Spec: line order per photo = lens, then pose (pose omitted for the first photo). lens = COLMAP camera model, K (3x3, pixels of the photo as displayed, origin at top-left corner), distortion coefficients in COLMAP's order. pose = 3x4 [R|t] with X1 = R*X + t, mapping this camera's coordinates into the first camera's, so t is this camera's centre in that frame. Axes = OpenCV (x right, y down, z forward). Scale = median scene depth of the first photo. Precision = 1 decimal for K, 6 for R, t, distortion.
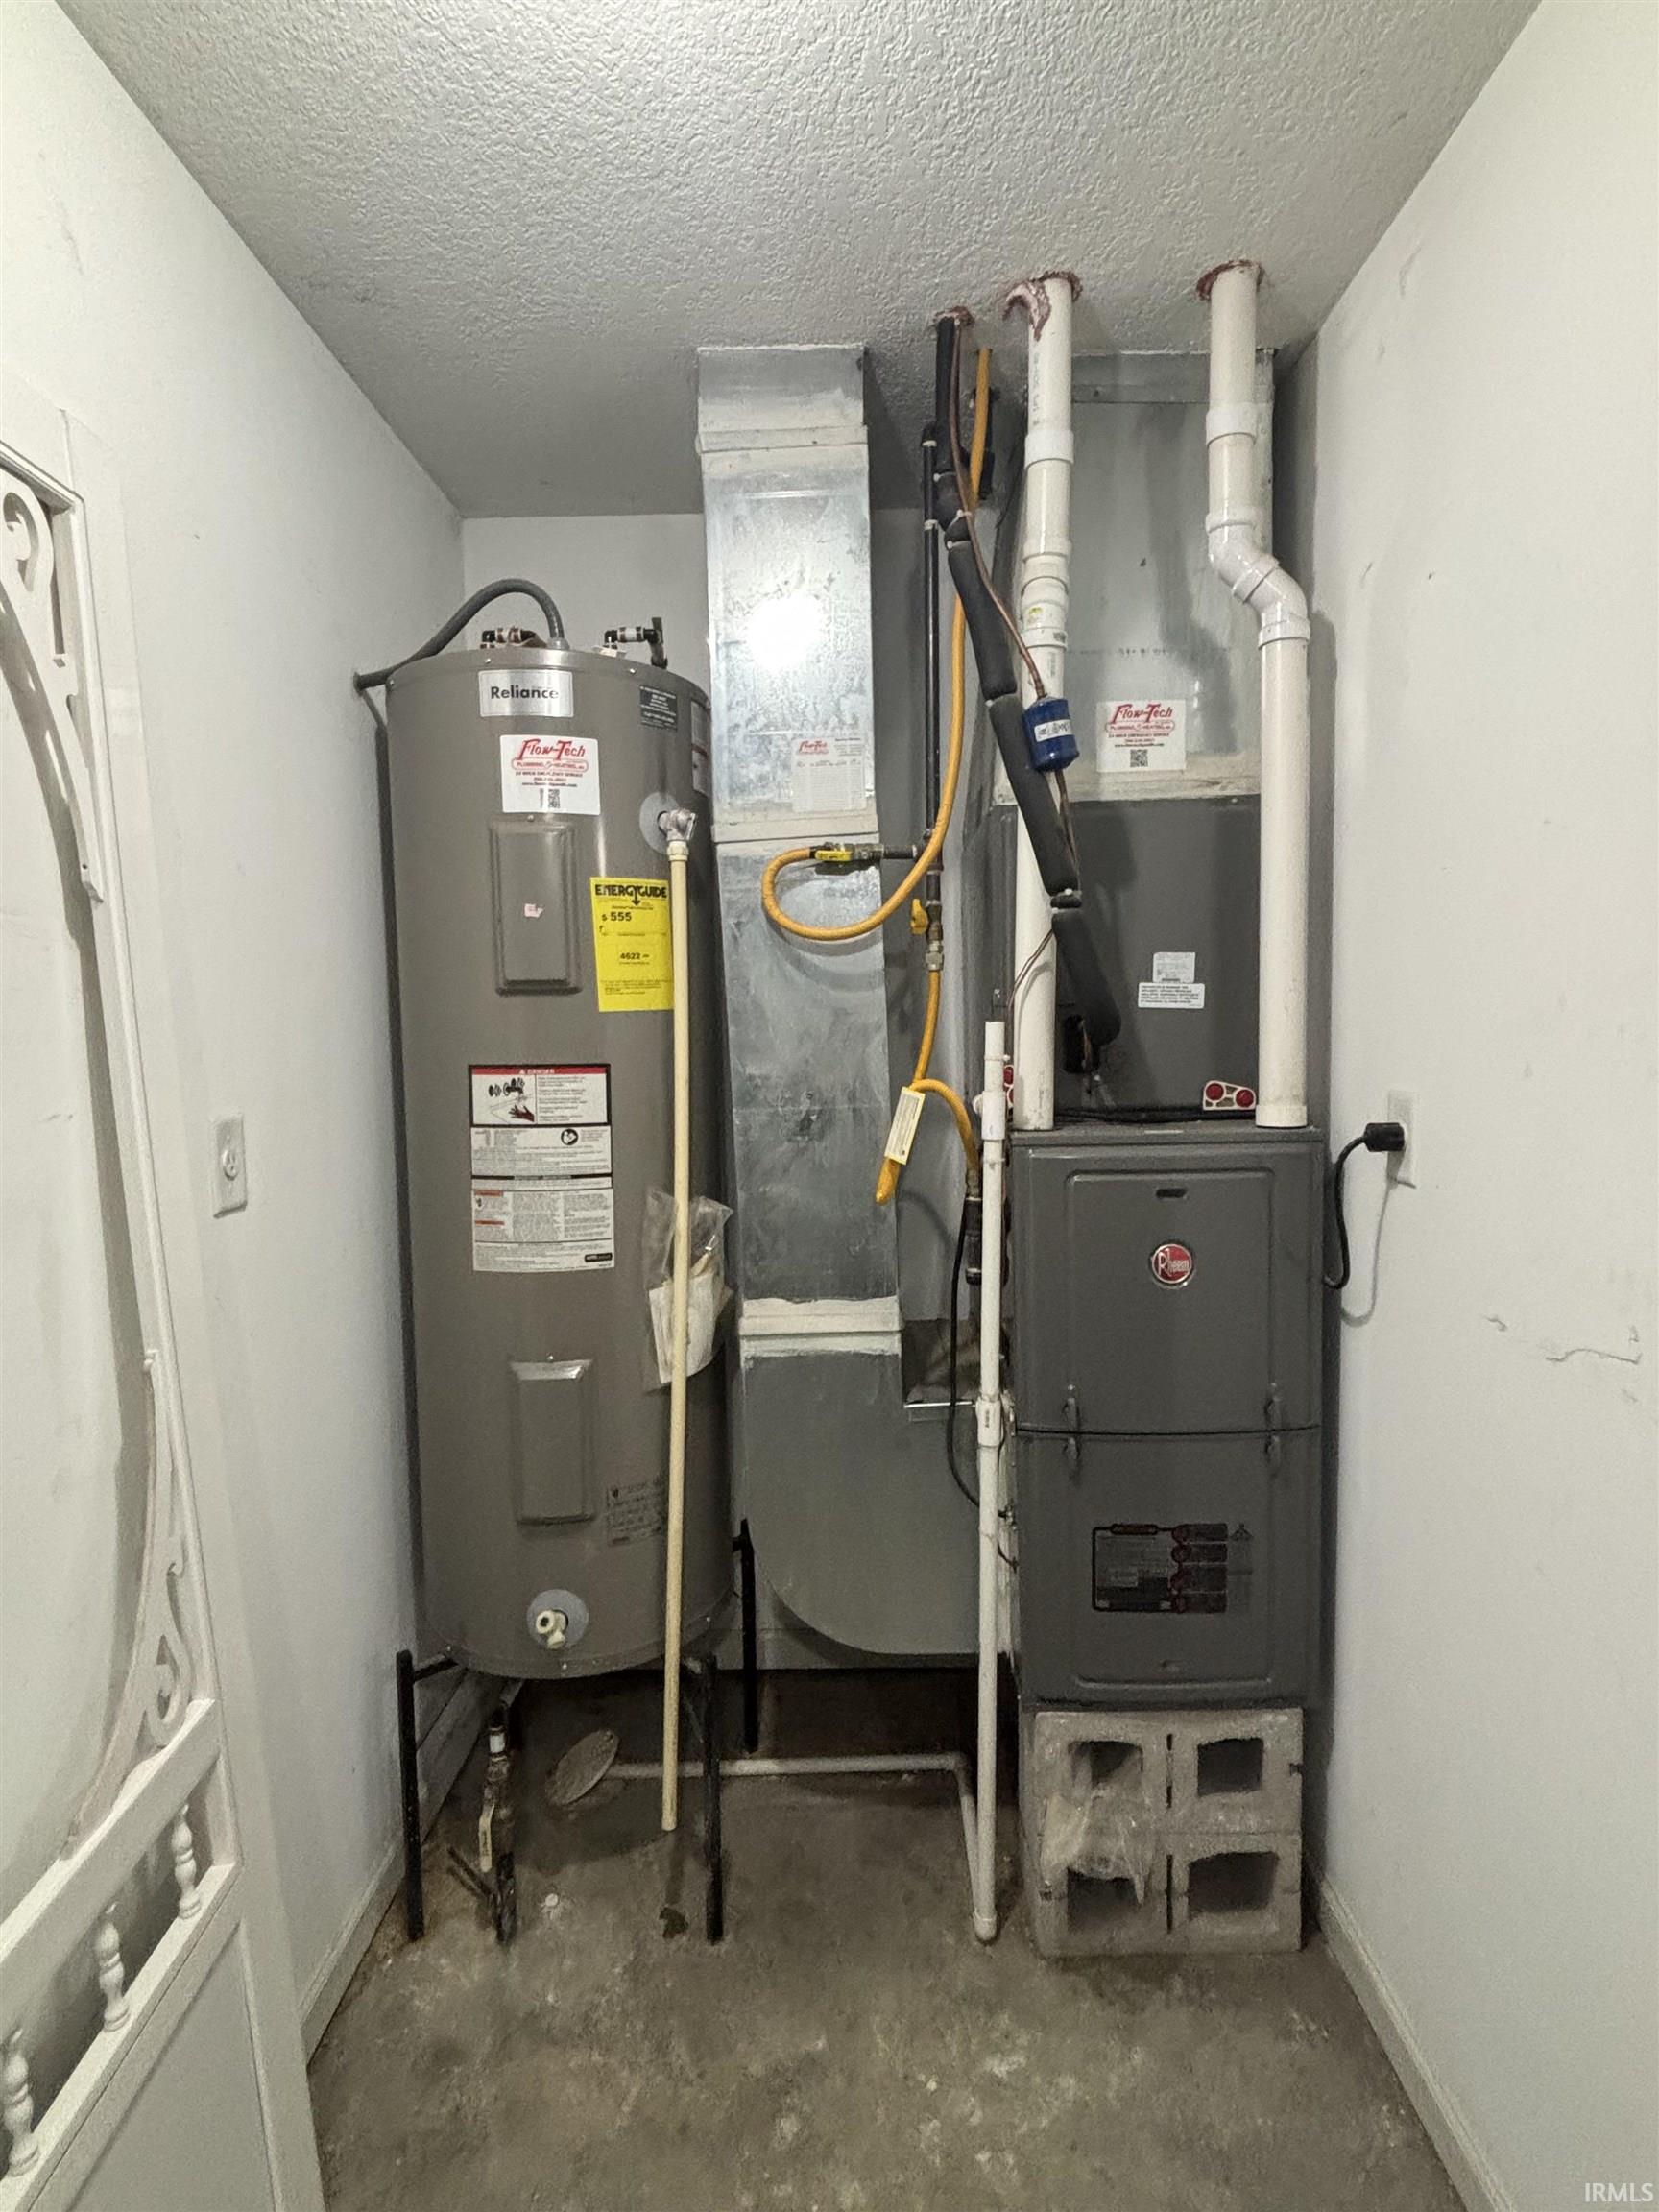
lens RADIAL K [[1118.5, 0, 815.9], [0, 1118.5, 1108.2], [0, 0, 1]] dist [0.015773, -0.000631]
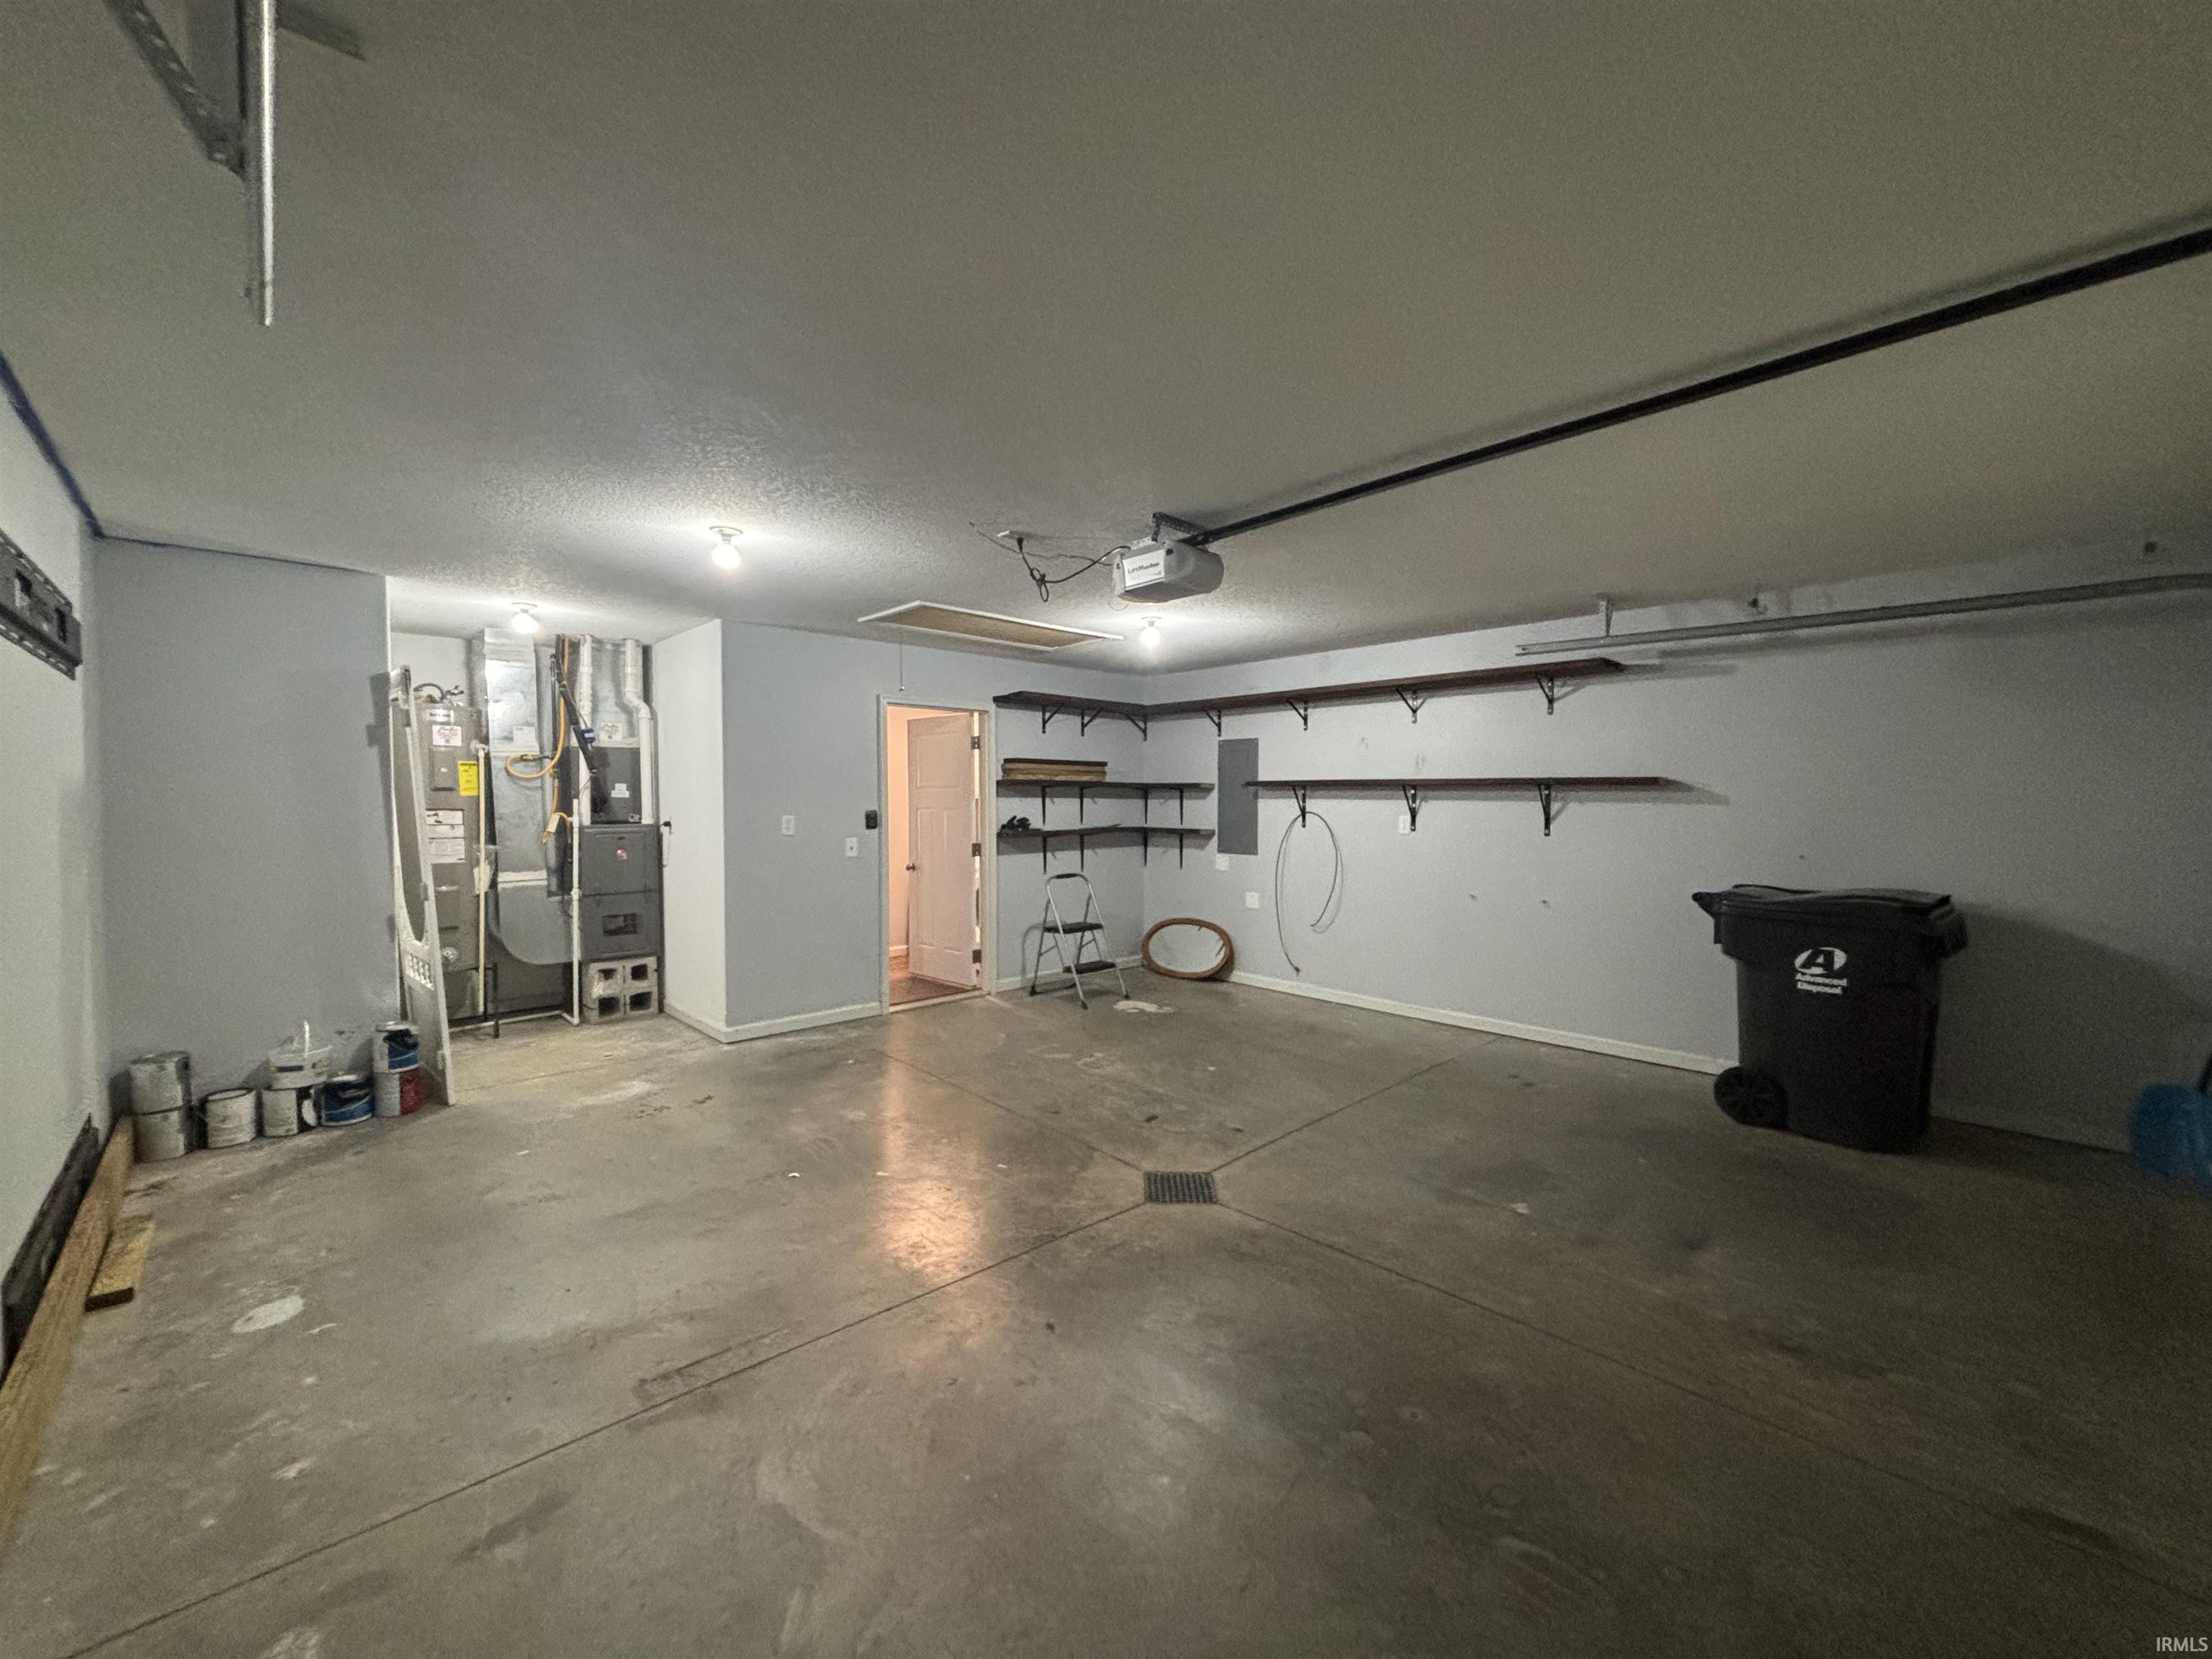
lens RADIAL K [[887.7, 0, 1098.6], [0, 887.7, 825.4], [0, 0, 1]] dist [0.003618, -0.000328]
pose [[0.705895, -0.006273, 0.708289, -0.806663], [0.048177, 0.998070, -0.039175, 0.241541], [-0.706676, 0.061777, 0.704835, -2.704300]]
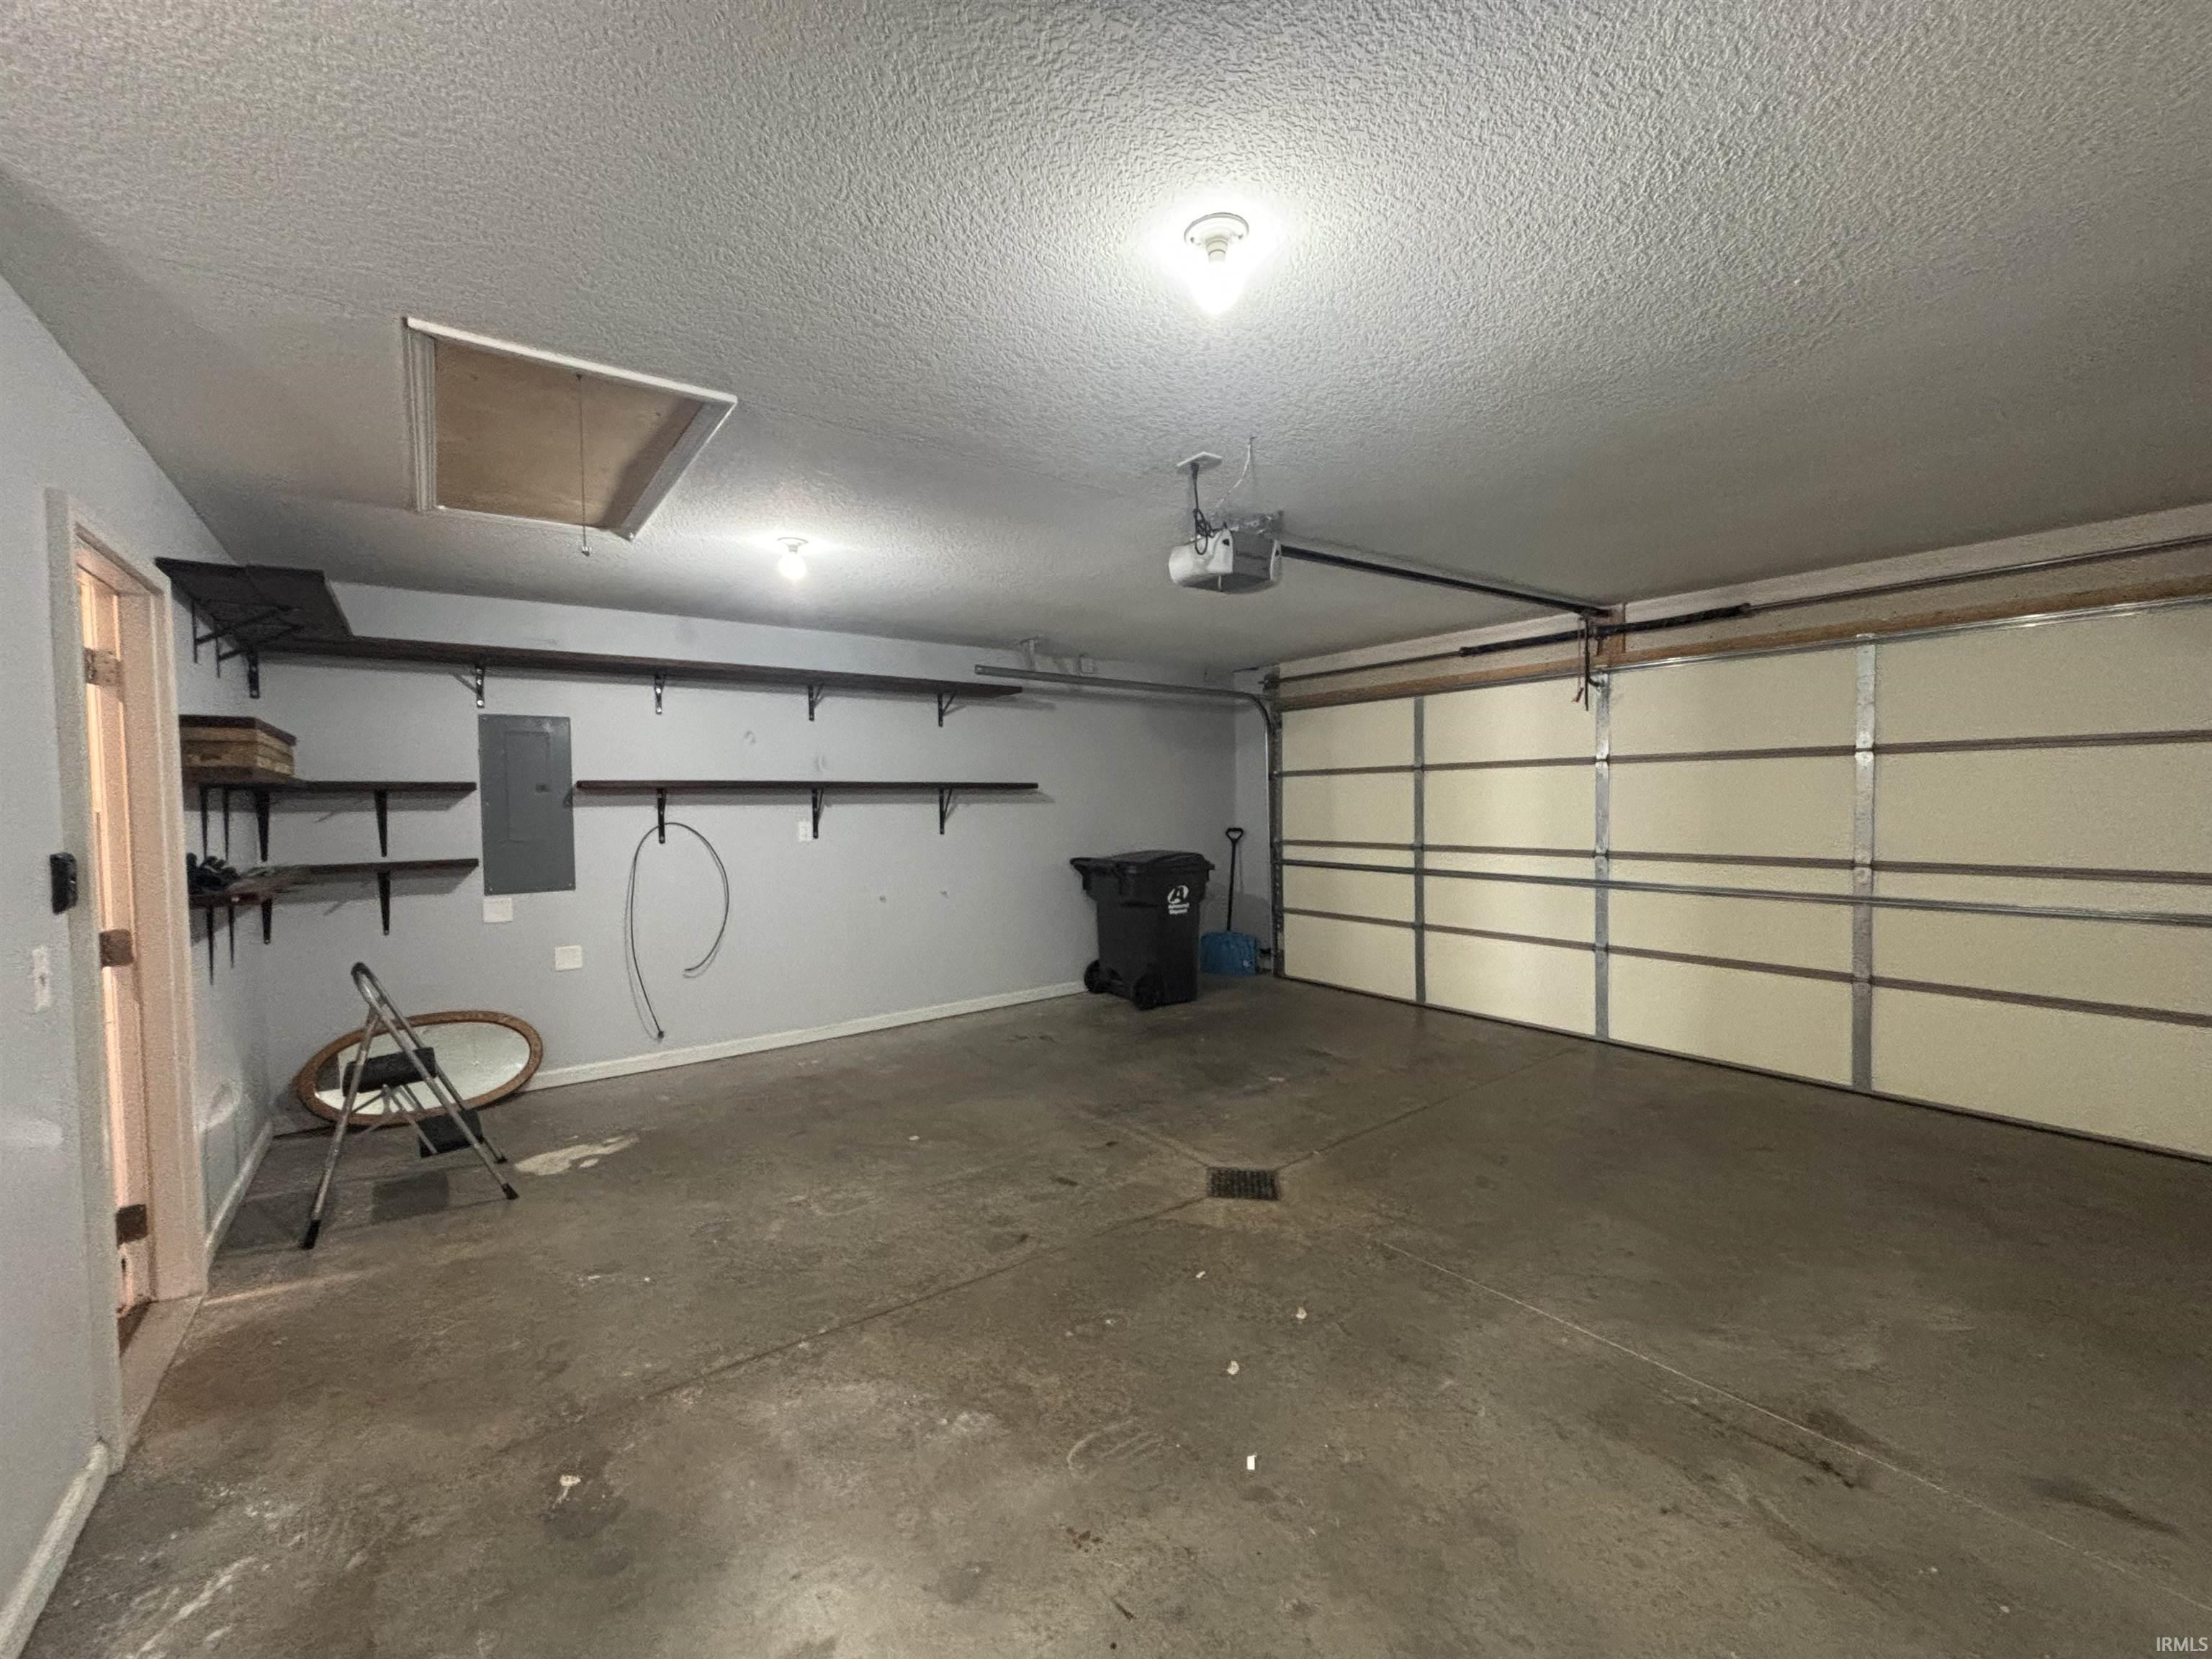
lens RADIAL K [[887.7, 0, 1107.9], [0, 887.7, 830.1], [0, 0, 1]] dist [0.003618, -0.000328]
pose [[-0.629297, -0.004048, 0.777154, -0.636287], [0.089873, 0.992898, 0.077946, 0.011319], [-0.771951, 0.118896, -0.624464, -0.020083]]
